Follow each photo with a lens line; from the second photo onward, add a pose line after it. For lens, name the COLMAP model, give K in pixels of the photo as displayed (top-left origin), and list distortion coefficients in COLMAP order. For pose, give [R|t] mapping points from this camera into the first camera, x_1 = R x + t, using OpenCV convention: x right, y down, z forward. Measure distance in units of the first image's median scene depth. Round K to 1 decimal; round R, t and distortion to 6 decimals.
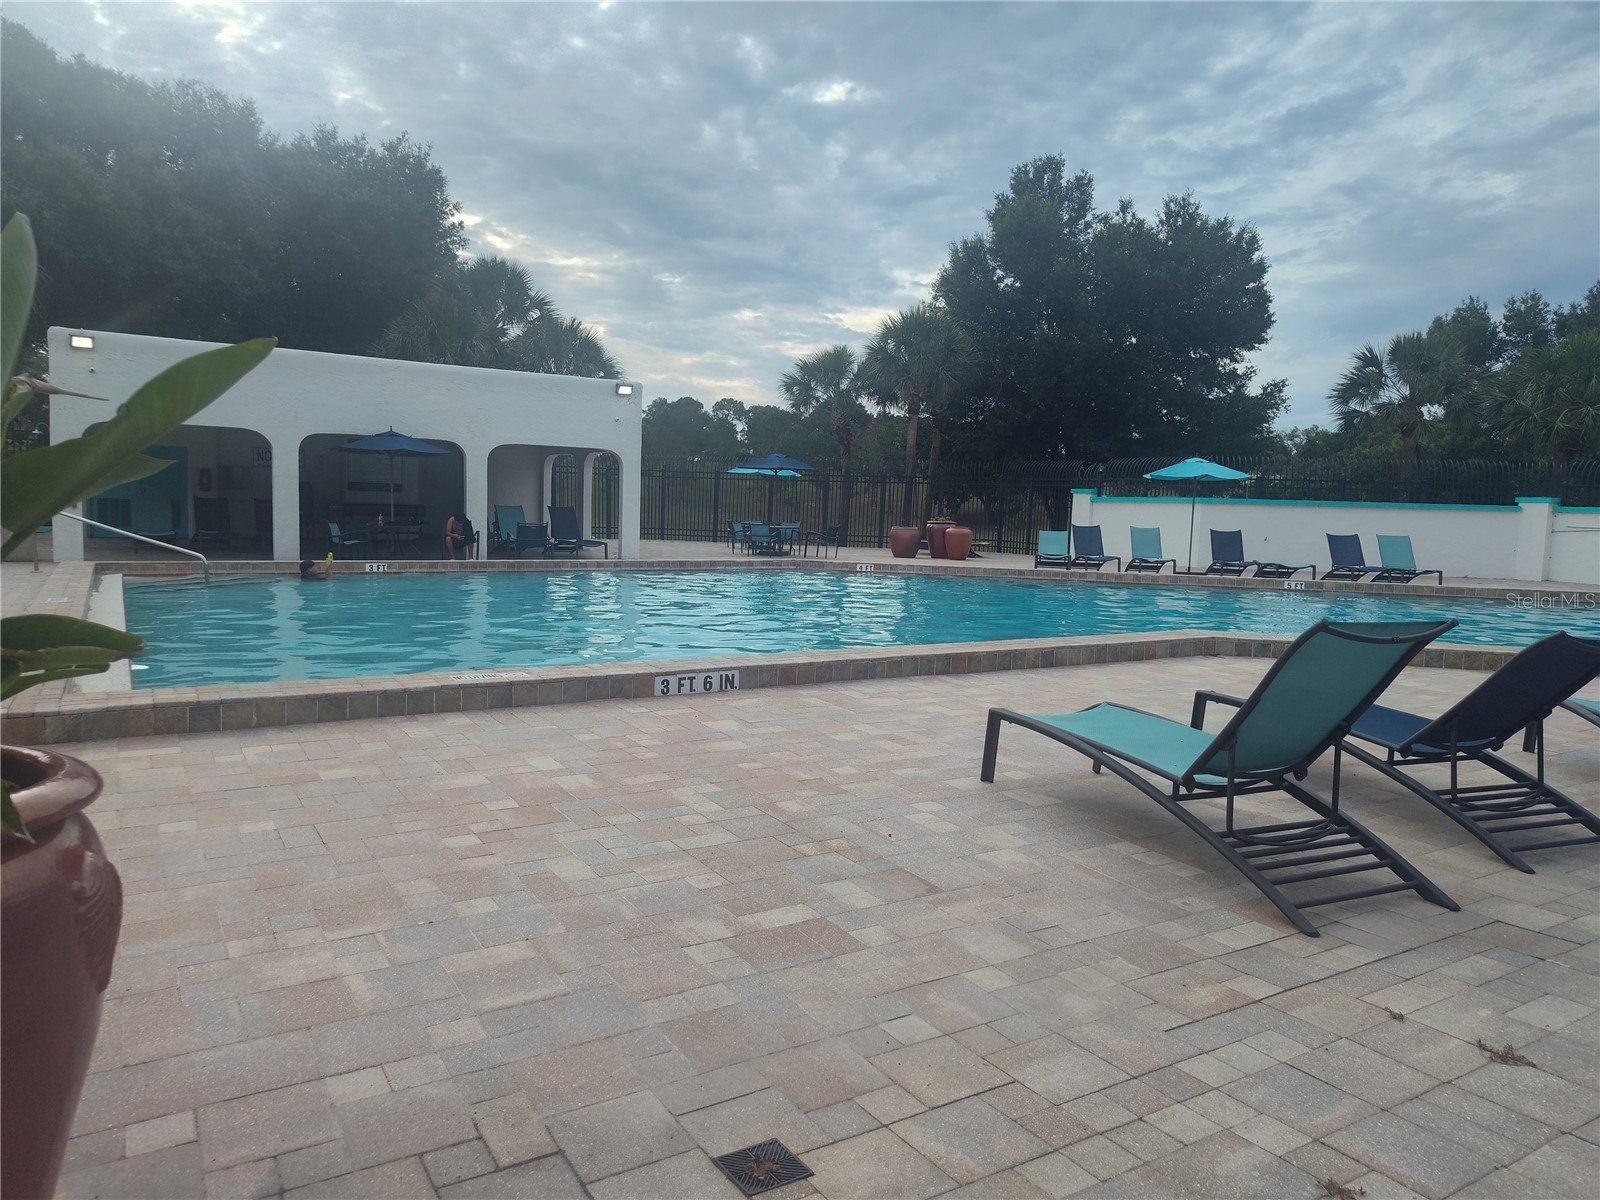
lens RADIAL K [[1083.5, 0, 805.0], [0, 1083.5, 594.0], [0, 0, 1]] dist [0.037751, -0.036714]
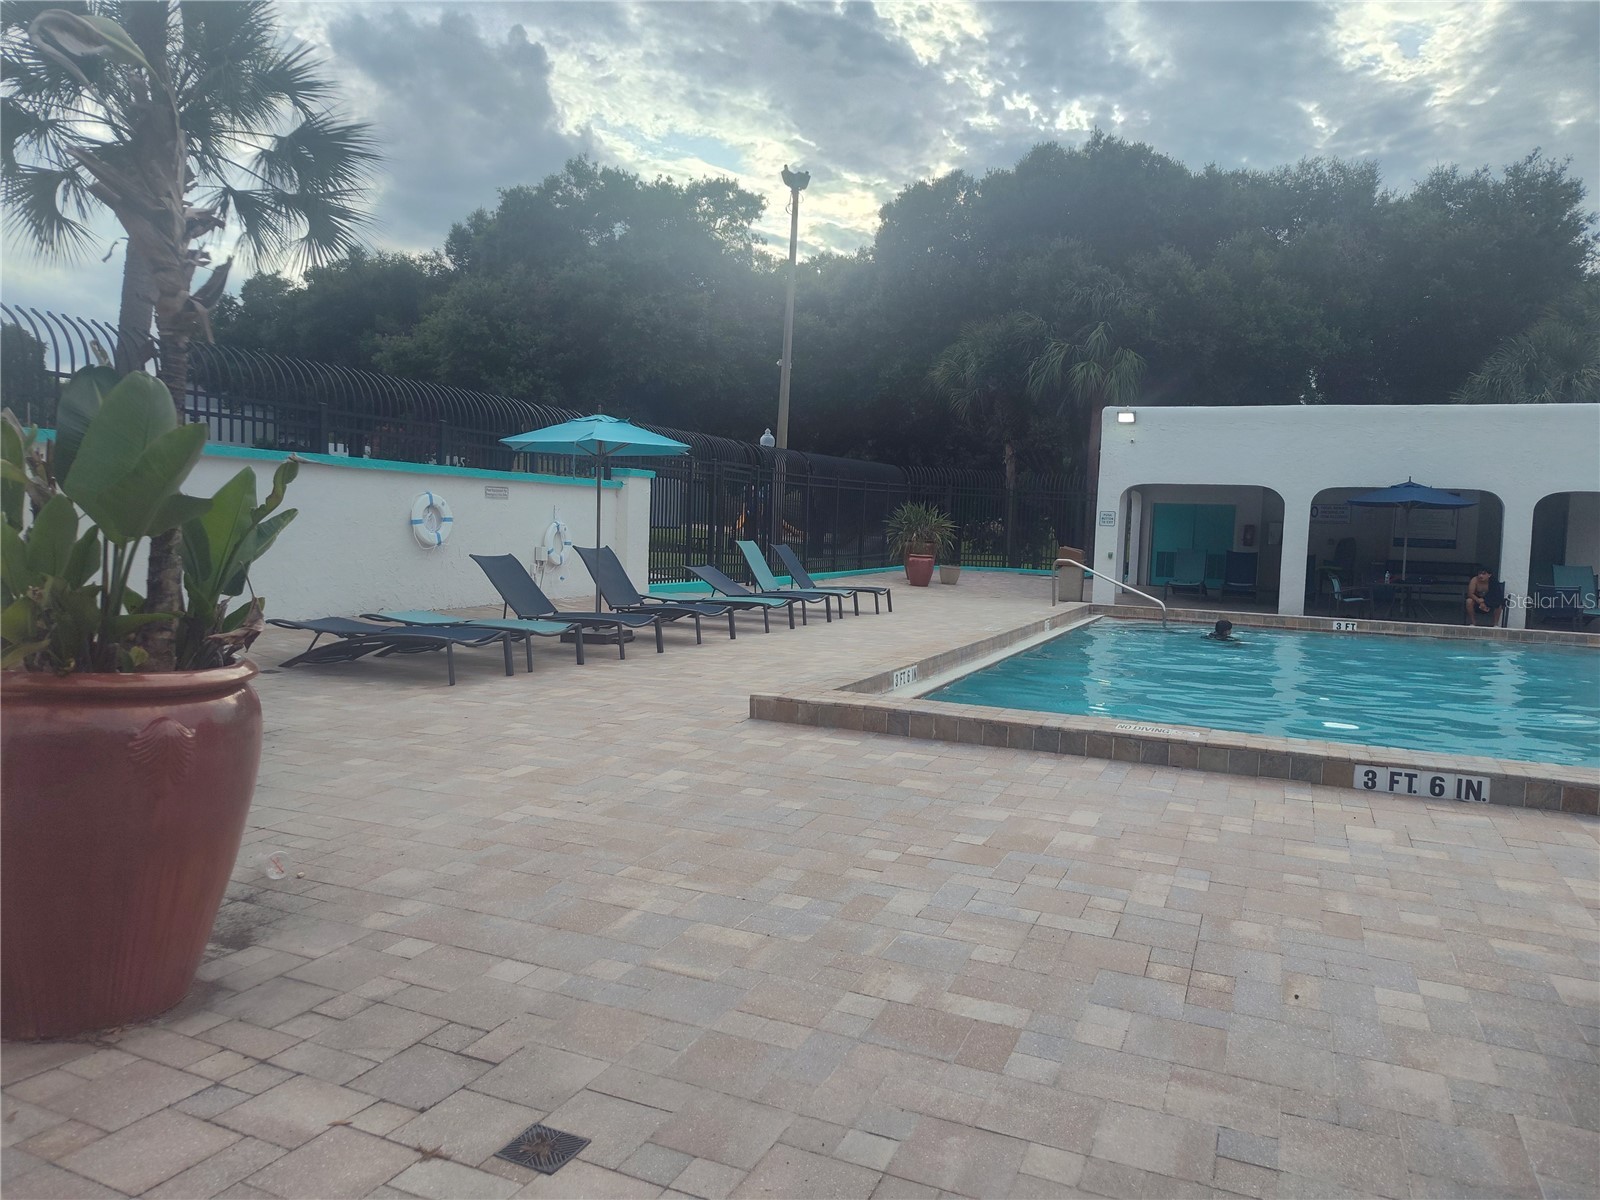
lens RADIAL K [[1083.5, 0, 788.5], [0, 1083.5, 588.3], [0, 0, 1]] dist [0.037751, -0.036714]
pose [[0.575097, 0.042911, -0.816959, 0.326585], [-0.090164, 0.995864, -0.011163, -0.009897], [0.813102, 0.080080, 0.576588, 0.186258]]
